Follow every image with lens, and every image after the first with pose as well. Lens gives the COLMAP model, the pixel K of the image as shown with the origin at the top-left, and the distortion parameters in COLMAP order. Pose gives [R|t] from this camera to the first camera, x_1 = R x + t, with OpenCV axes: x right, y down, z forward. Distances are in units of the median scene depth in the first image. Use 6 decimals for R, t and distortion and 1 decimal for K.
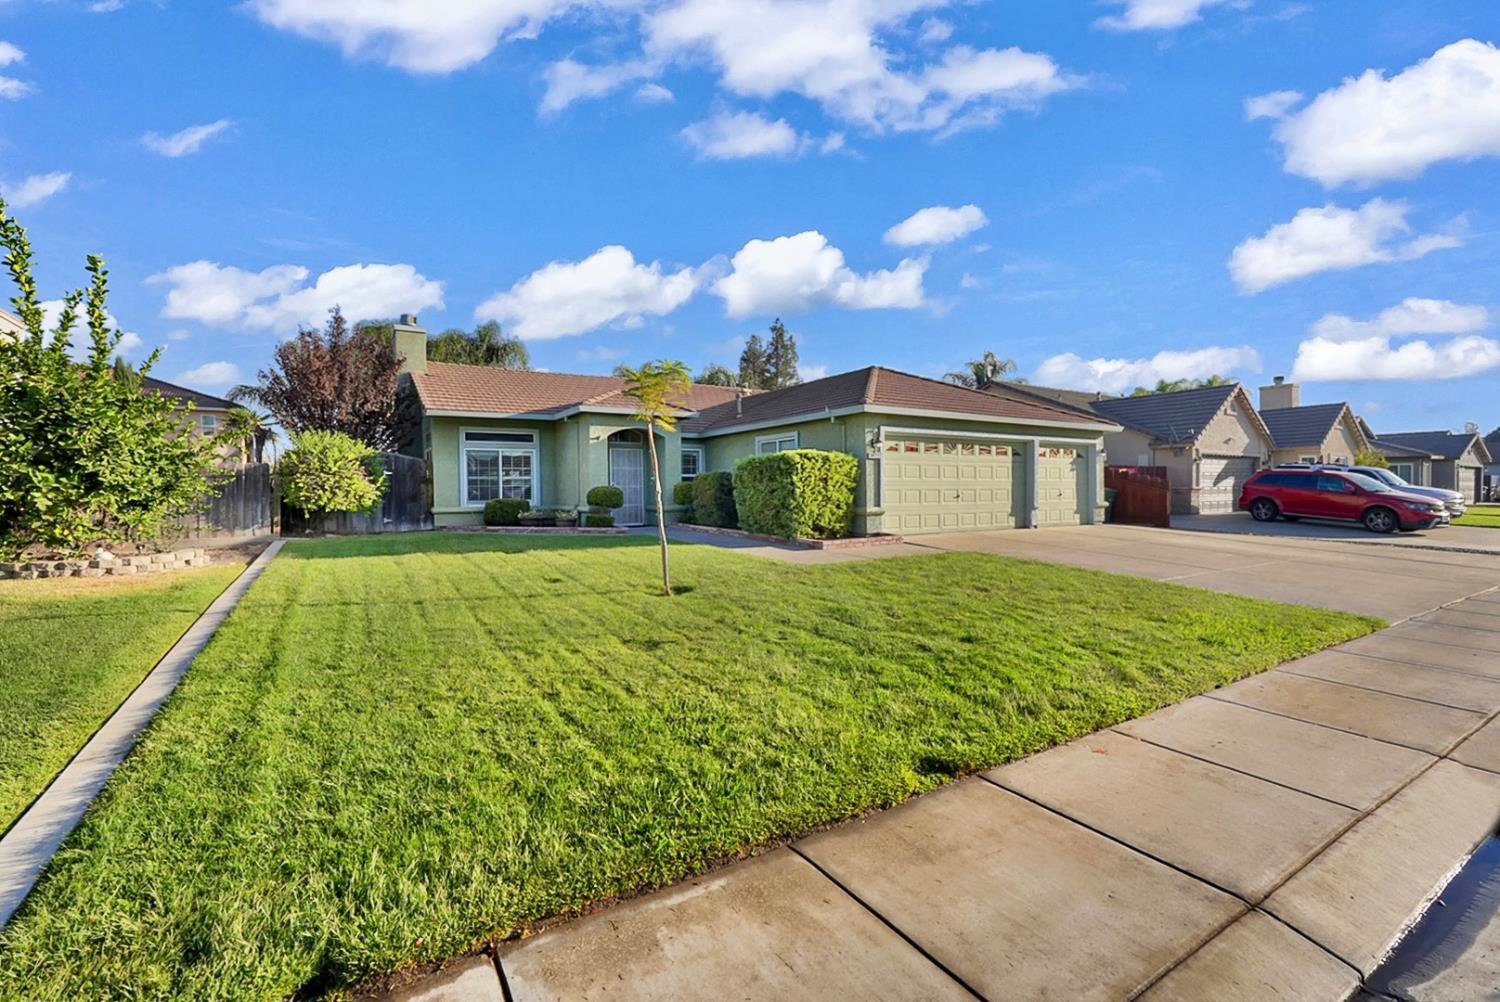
lens RADIAL K [[692.8, 0, 776.5], [0, 692.8, 503.4], [0, 0, 1]] dist [0.001339, 0.000180]
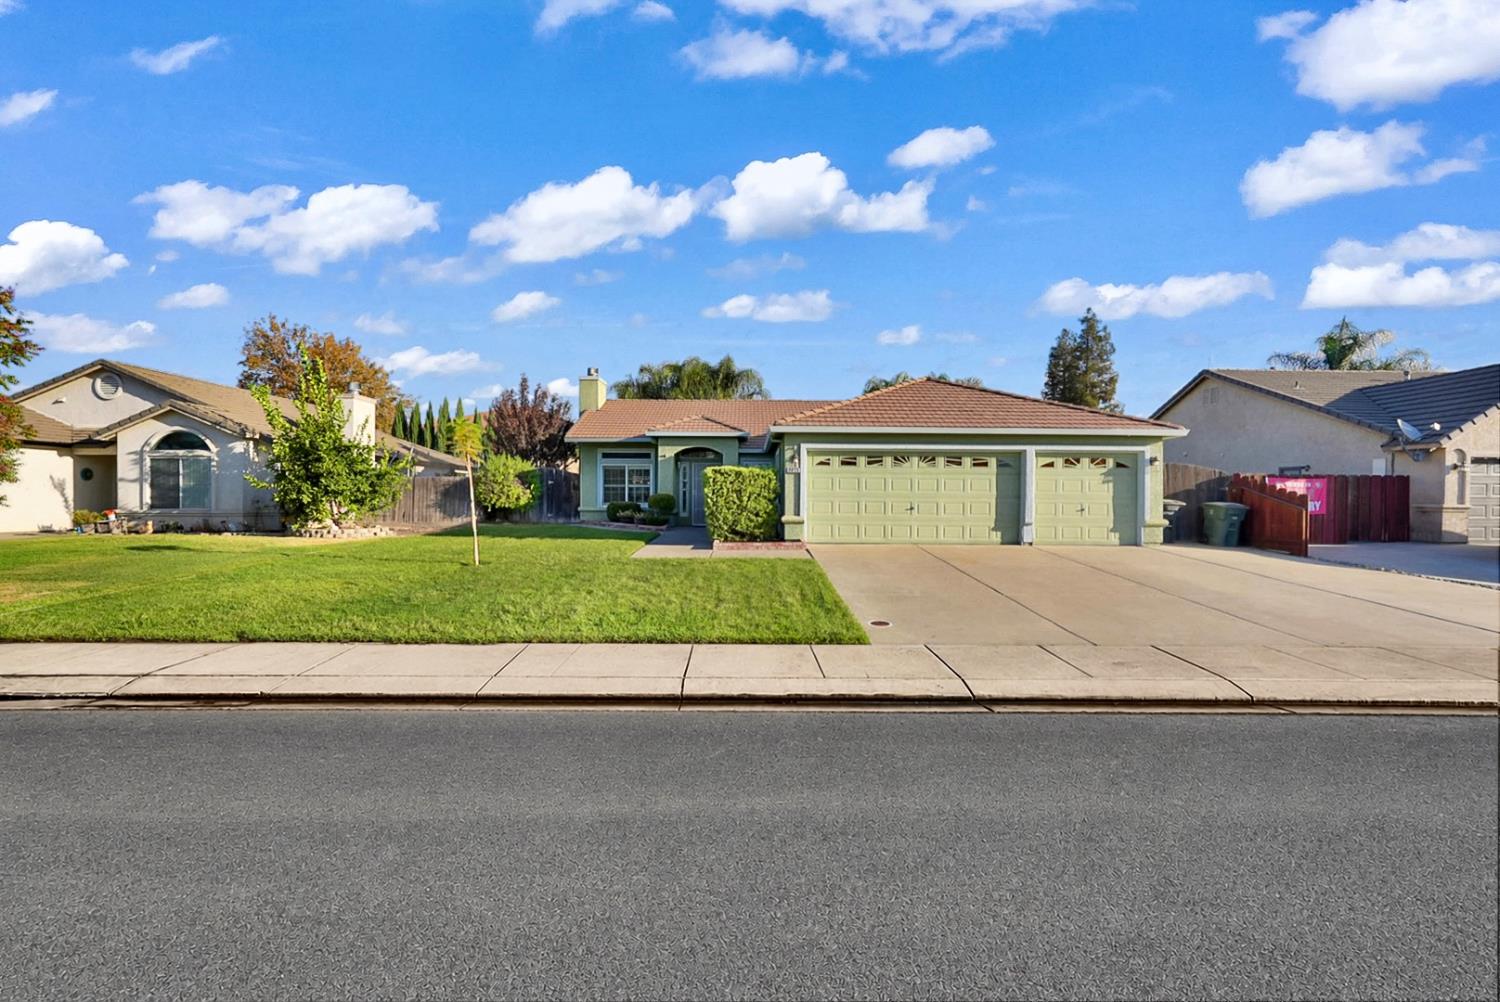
lens RADIAL K [[689.2, 0, 744.1], [0, 689.2, 499.4], [0, 0, 1]] dist [0.001095, 0.000729]
pose [[0.833630, 0.018342, -0.552019, 0.644890], [-0.024448, 0.999694, -0.003705, -0.014560], [0.551782, 0.016584, 0.833823, 0.027839]]
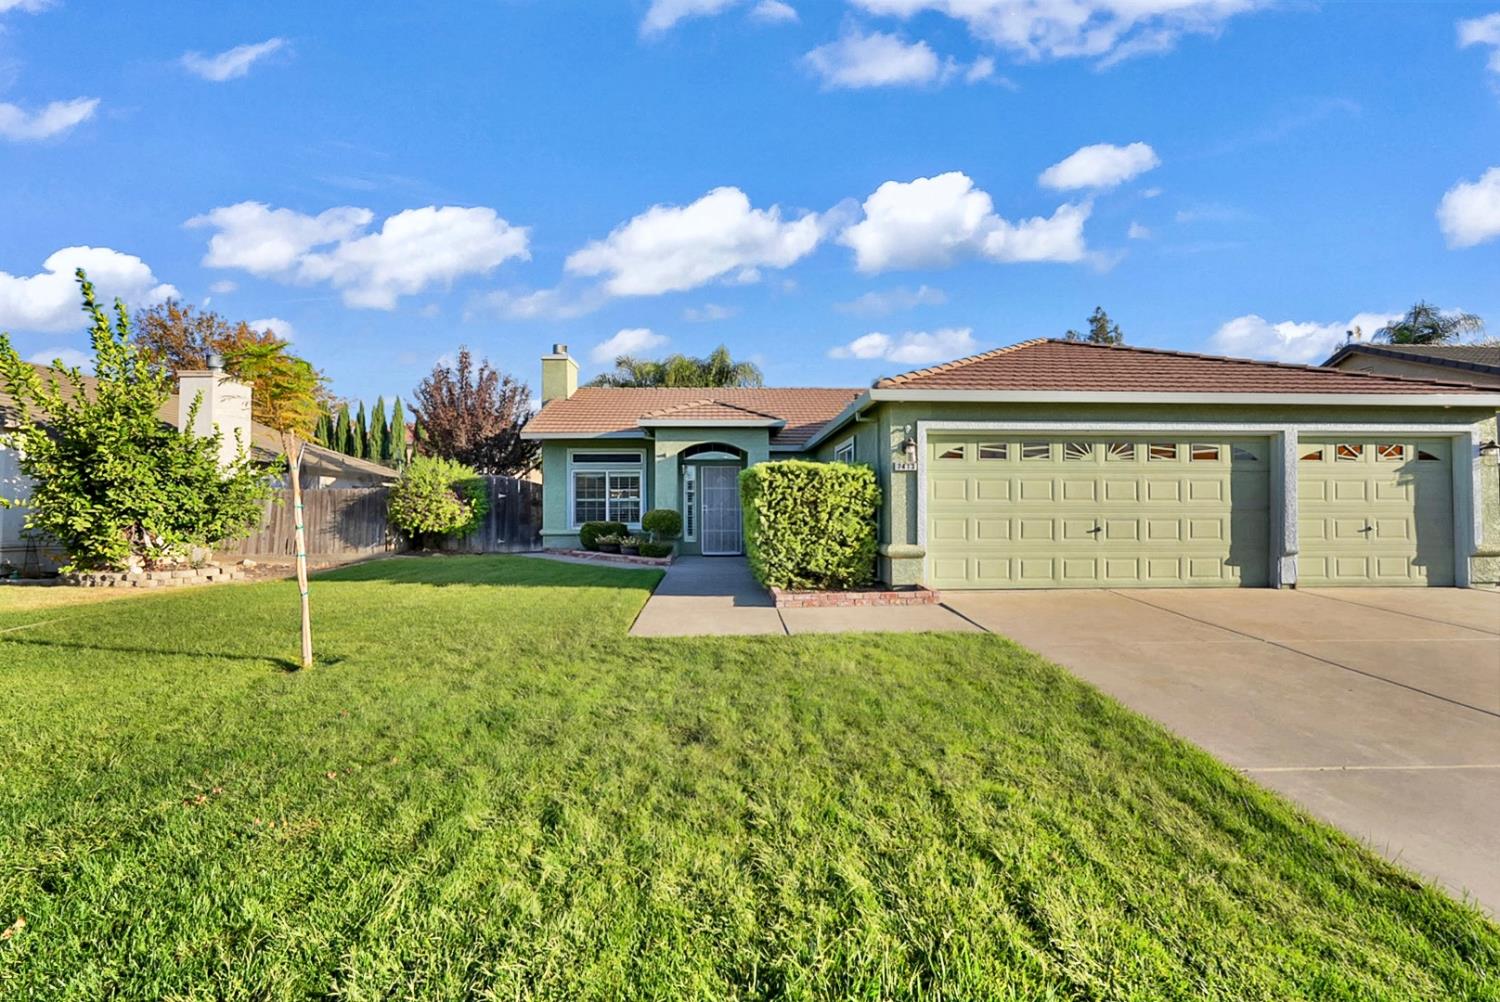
lens RADIAL K [[689.2, 0, 744.1], [0, 689.2, 499.4], [0, 0, 1]] dist [0.001095, 0.000729]
pose [[0.857003, -0.002460, -0.515305, 0.324027], [-0.014198, 0.999496, -0.028385, -0.016118], [0.515115, 0.031642, 0.856537, 0.339665]]
